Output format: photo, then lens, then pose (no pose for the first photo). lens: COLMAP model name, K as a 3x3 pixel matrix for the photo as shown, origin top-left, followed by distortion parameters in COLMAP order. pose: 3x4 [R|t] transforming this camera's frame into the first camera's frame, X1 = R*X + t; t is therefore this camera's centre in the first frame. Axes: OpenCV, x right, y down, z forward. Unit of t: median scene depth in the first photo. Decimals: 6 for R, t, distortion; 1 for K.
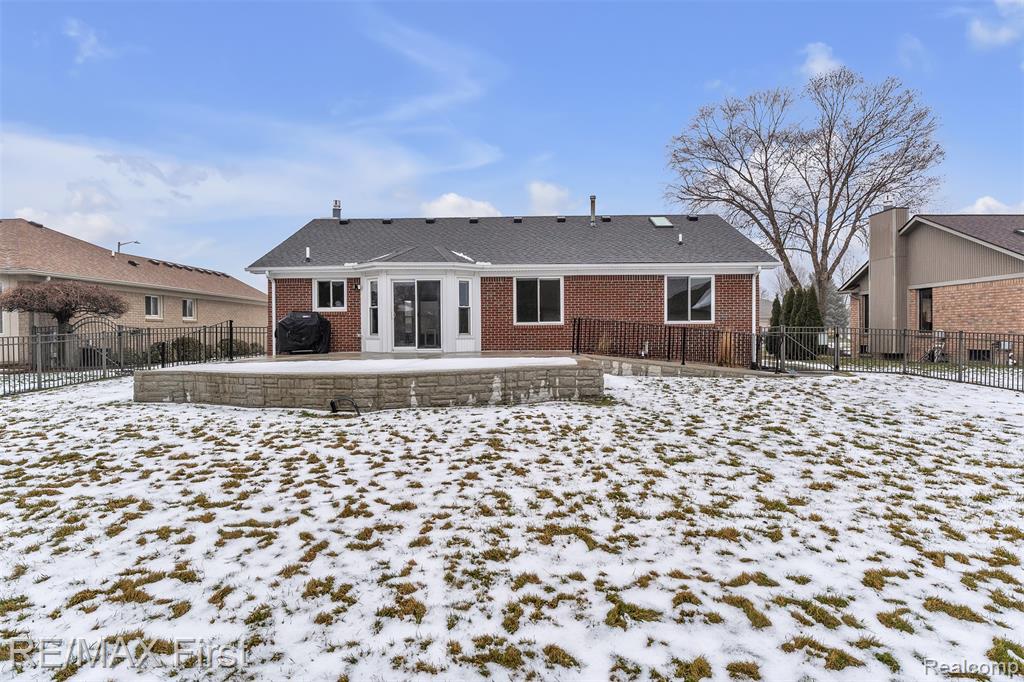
lens RADIAL K [[532.7, 0, 514.2], [0, 532.7, 336.5], [0, 0, 1]] dist [0.000671, -0.000004]
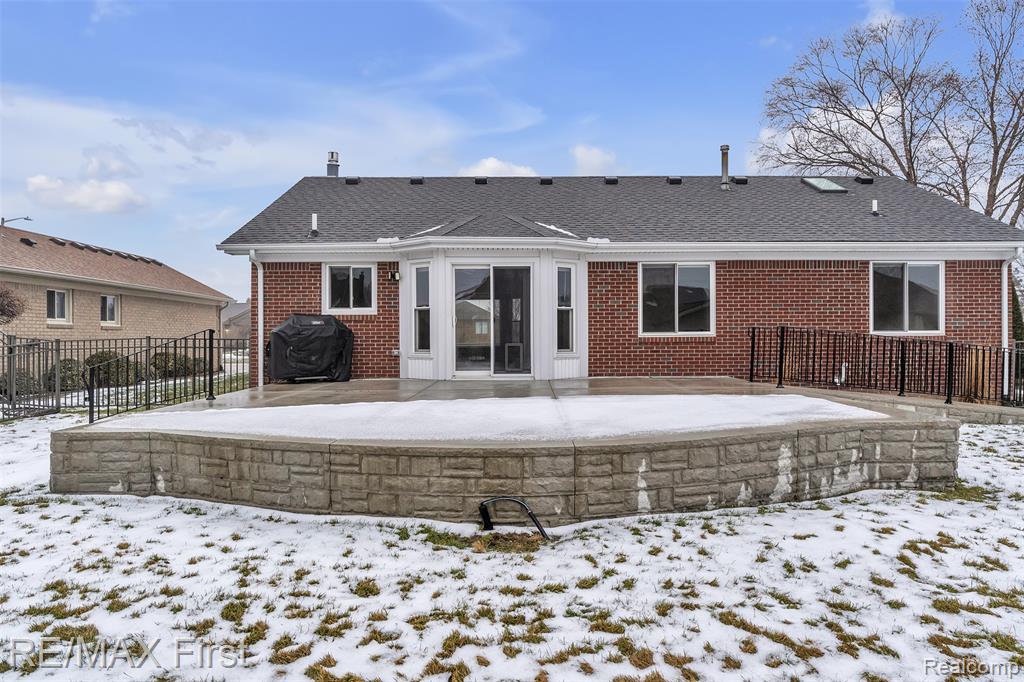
lens RADIAL K [[646.5, 0, 510.2], [0, 646.5, 338.1], [0, 0, 1]] dist [0.000894, 0.000261]
pose [[0.999468, 0.002445, 0.032513, -0.182739], [-0.002135, 0.999952, -0.009569, -0.012179], [-0.032535, 0.009495, 0.999425, 0.226970]]
